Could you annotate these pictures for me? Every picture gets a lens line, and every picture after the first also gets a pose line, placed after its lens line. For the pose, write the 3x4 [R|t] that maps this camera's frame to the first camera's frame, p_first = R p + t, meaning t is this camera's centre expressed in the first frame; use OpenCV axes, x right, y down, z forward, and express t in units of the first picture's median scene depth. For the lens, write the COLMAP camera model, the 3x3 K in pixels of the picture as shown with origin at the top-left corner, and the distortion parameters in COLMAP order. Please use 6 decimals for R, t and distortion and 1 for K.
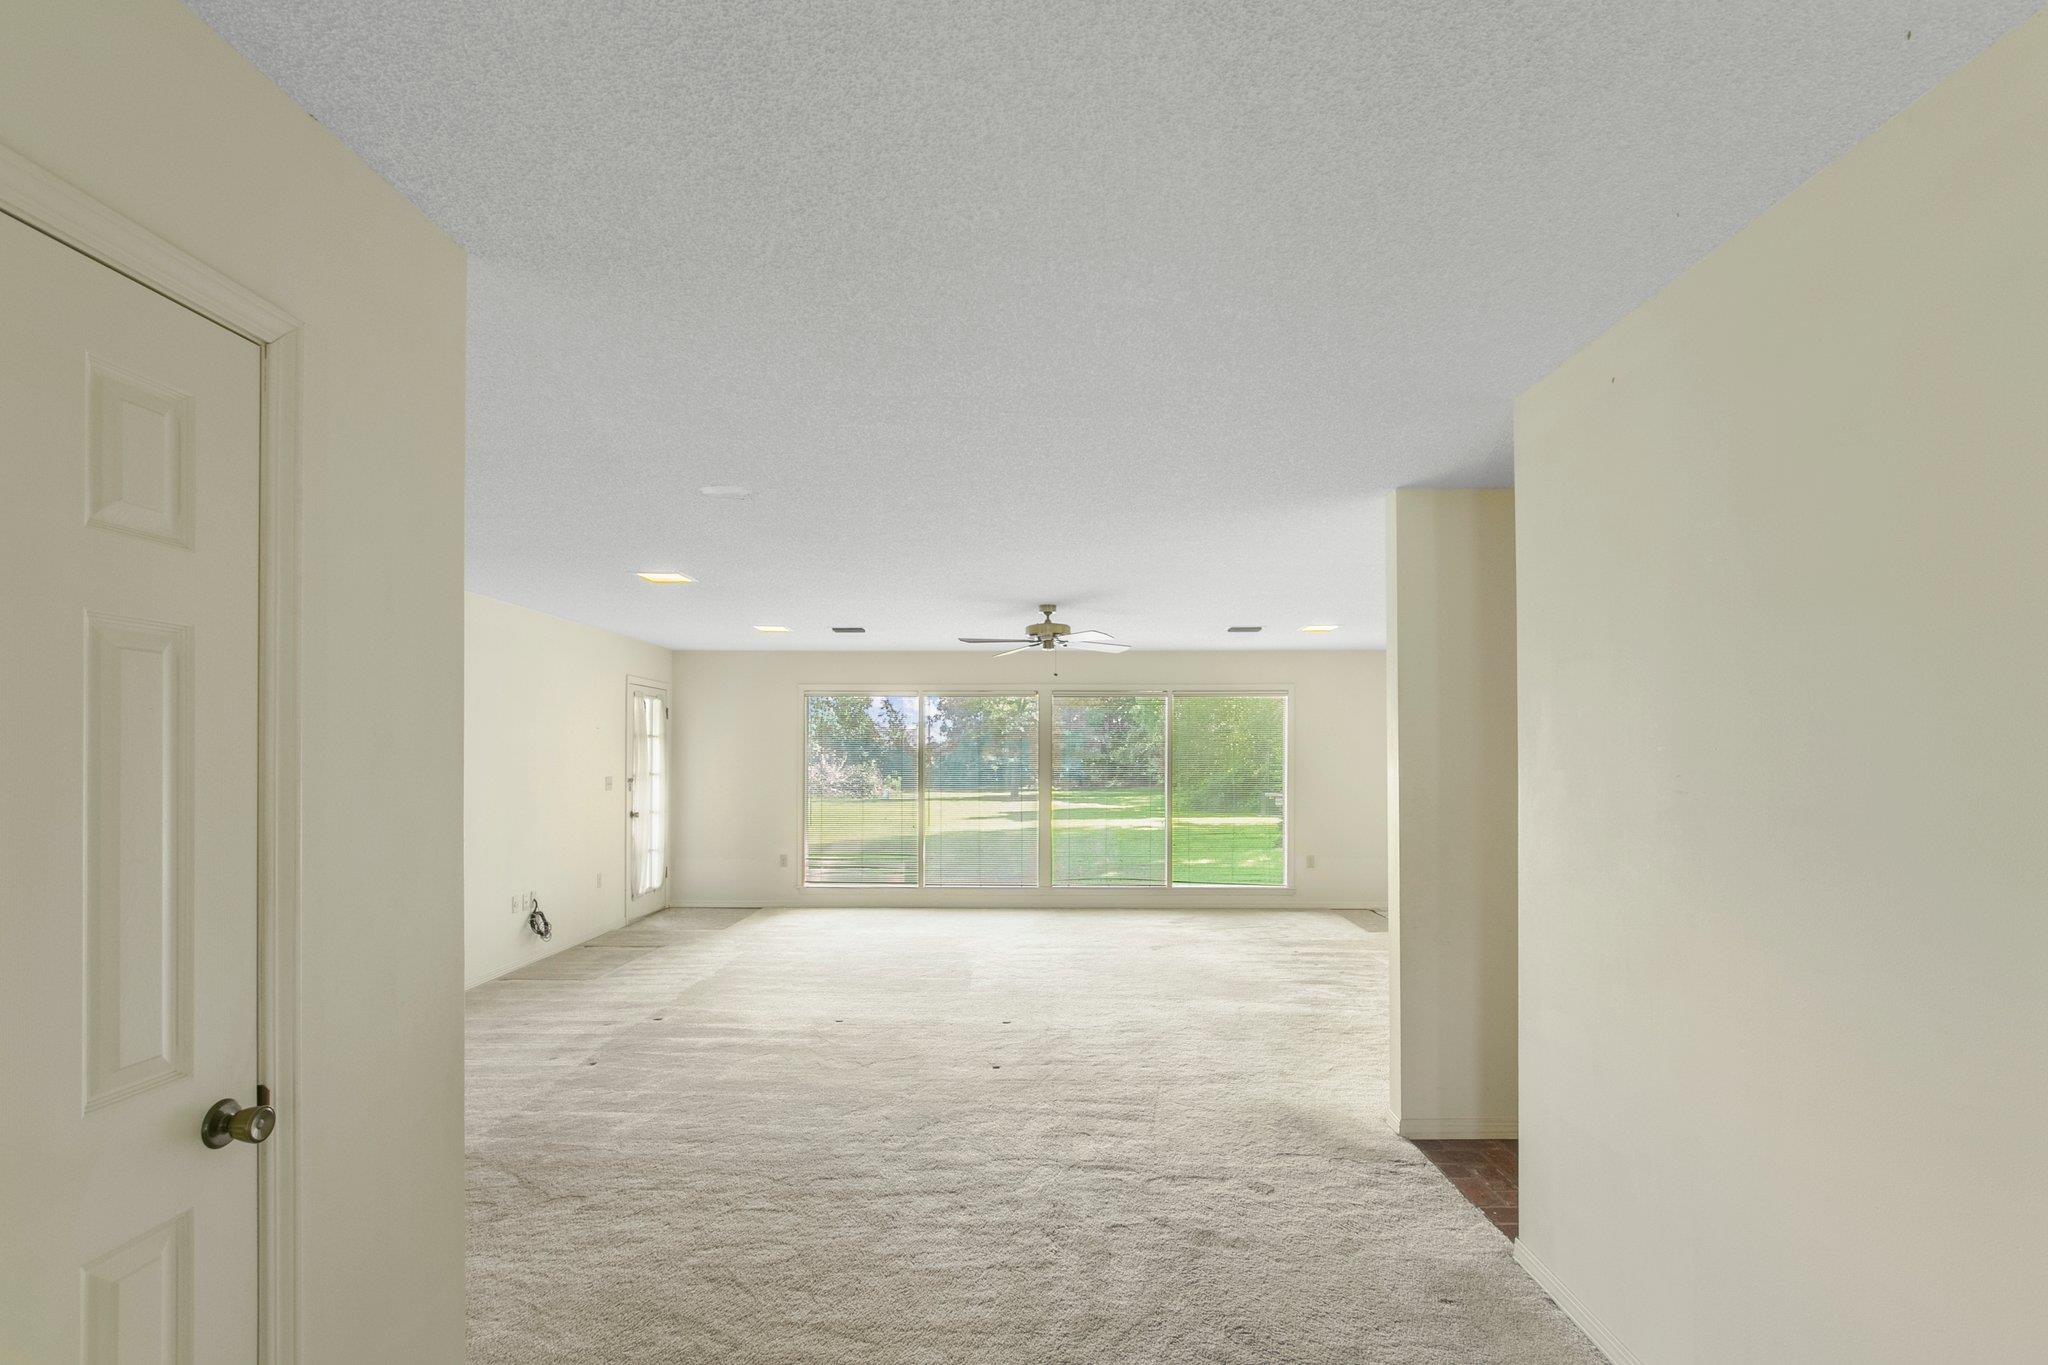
lens RADIAL K [[975.4, 0, 1041.1], [0, 975.4, 747.4], [0, 0, 1]] dist [-0.013174, -0.000037]
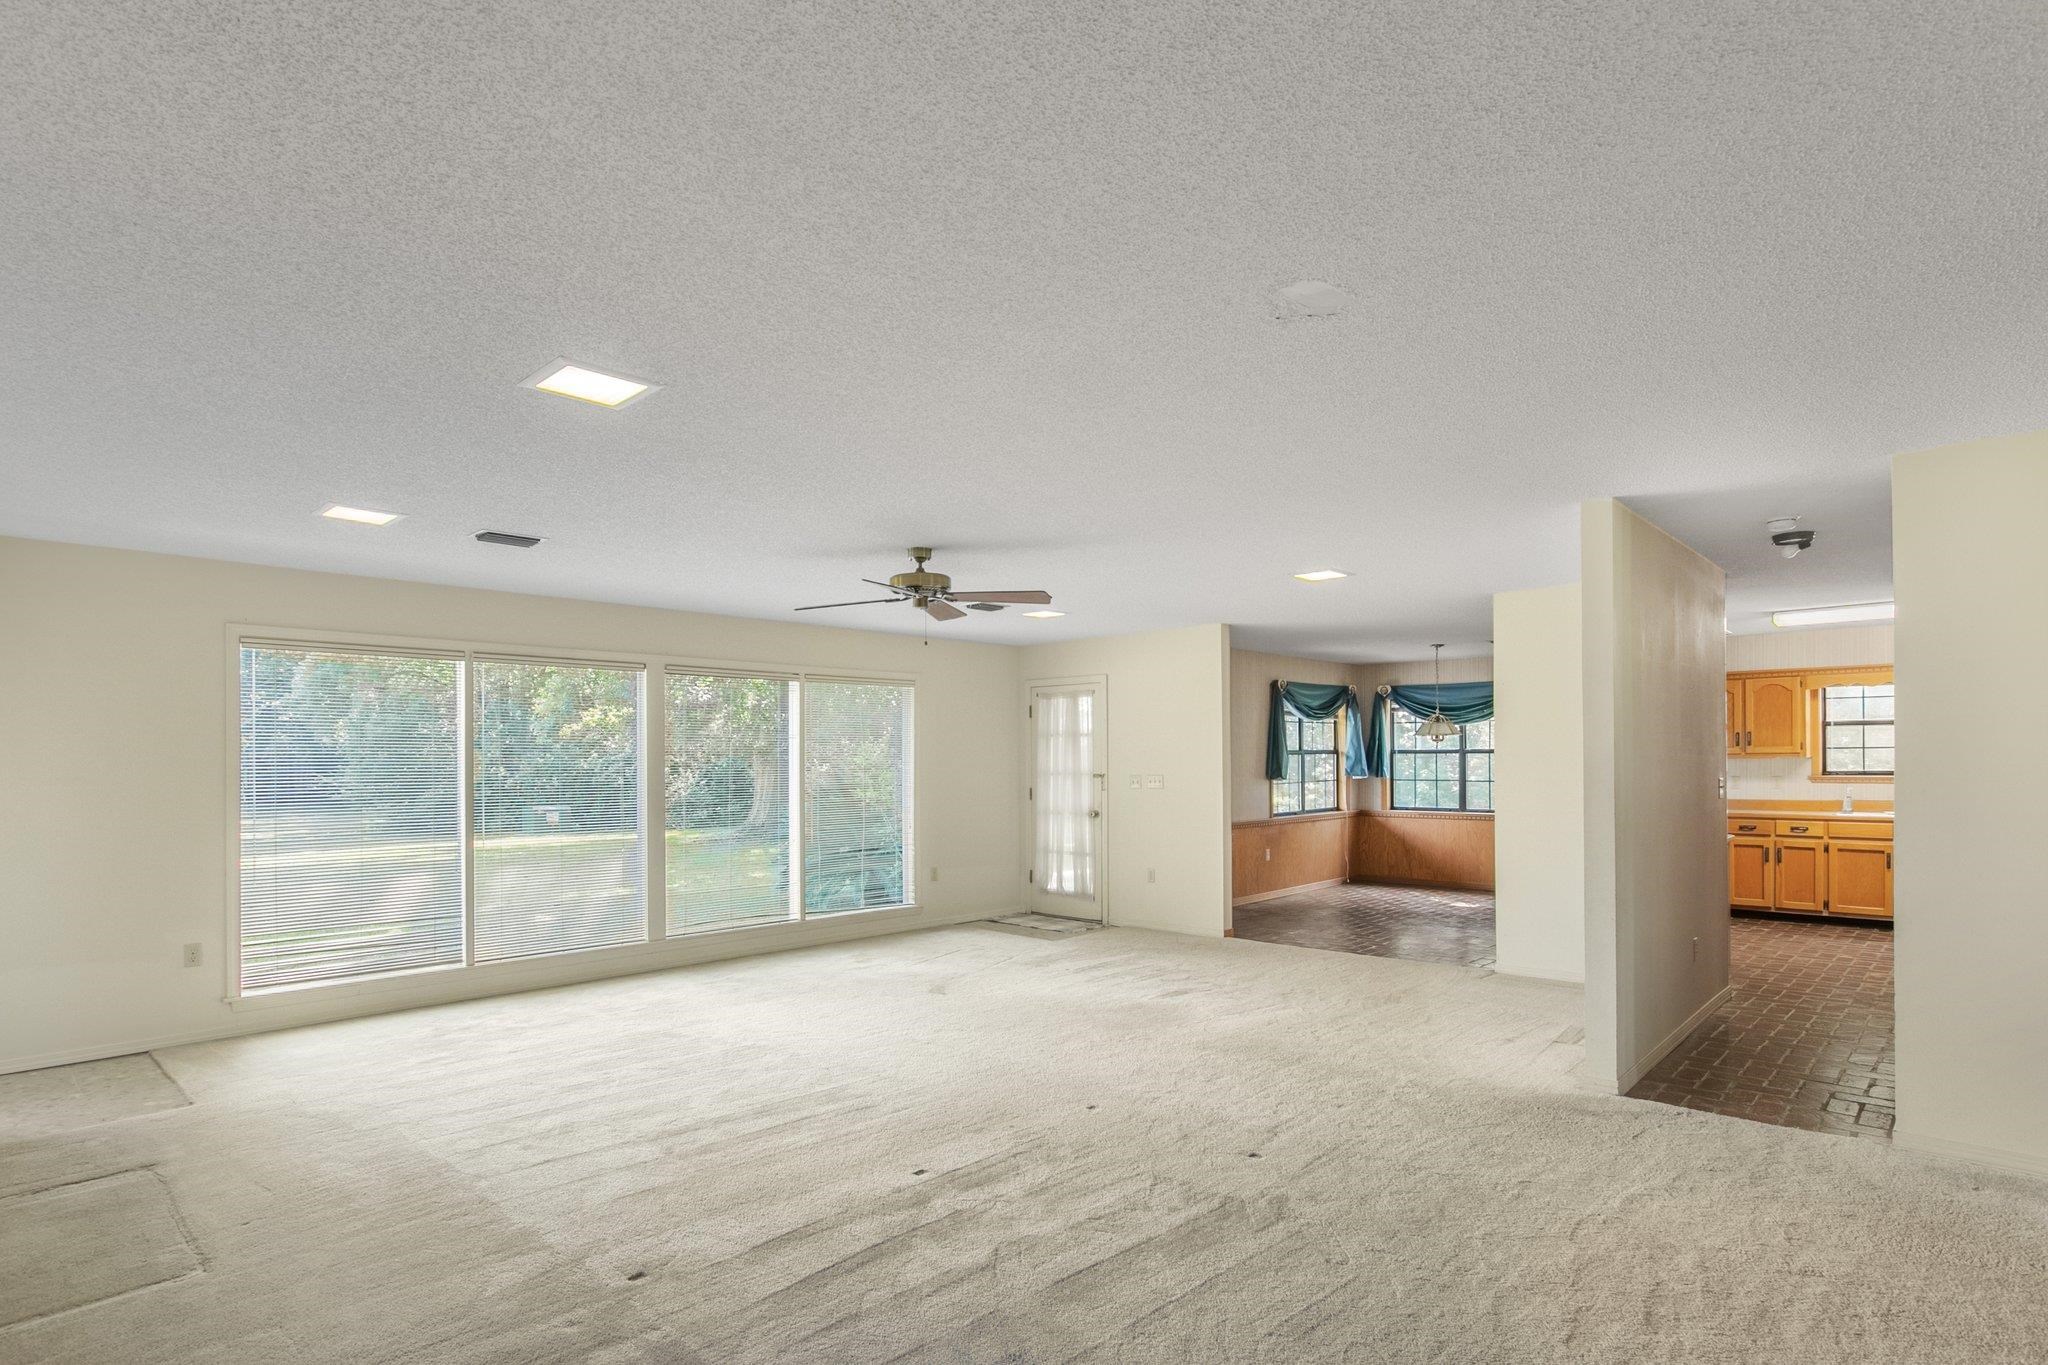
lens RADIAL K [[1058.3, 0, 1037.6], [0, 1058.3, 743.9], [0, 0, 1]] dist [-0.016480, 0.000635]
pose [[0.669907, 0.007988, 0.742402, -0.431952], [-0.000989, 0.999951, -0.009866, 0.008794], [-0.742445, 0.005874, 0.669882, 0.320055]]
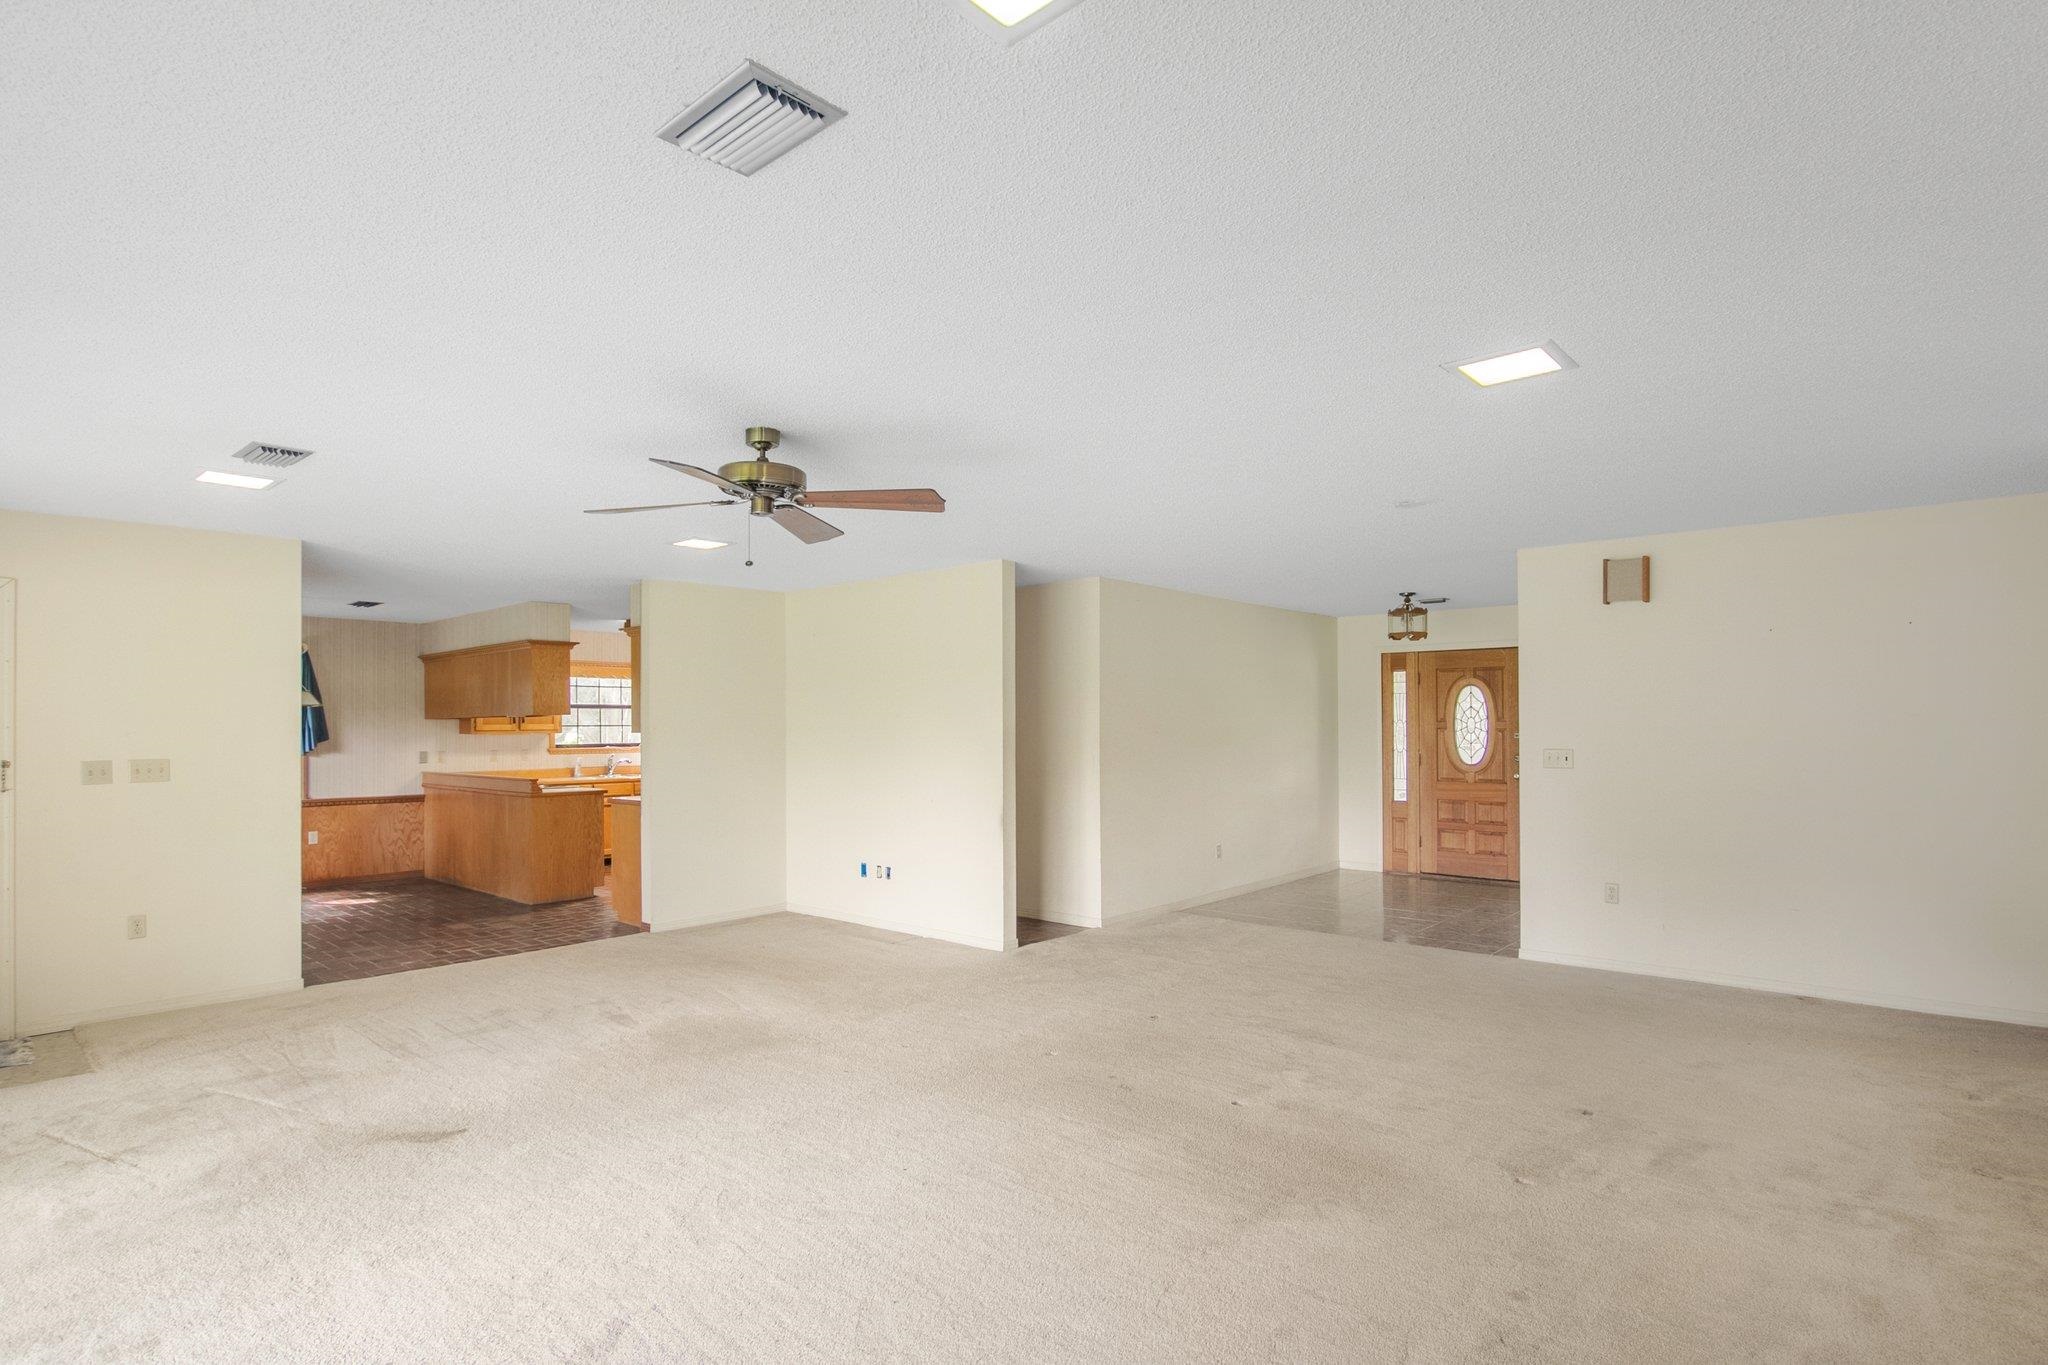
lens RADIAL K [[1019.5, 0, 1034.2], [0, 1019.5, 722.1], [0, 0, 1]] dist [-0.011369, 0.000060]
pose [[-0.760123, 0.008500, 0.649723, -0.370767], [-0.001278, 0.999893, -0.014577, 0.015230], [-0.649778, -0.011911, -0.760031, 1.071676]]
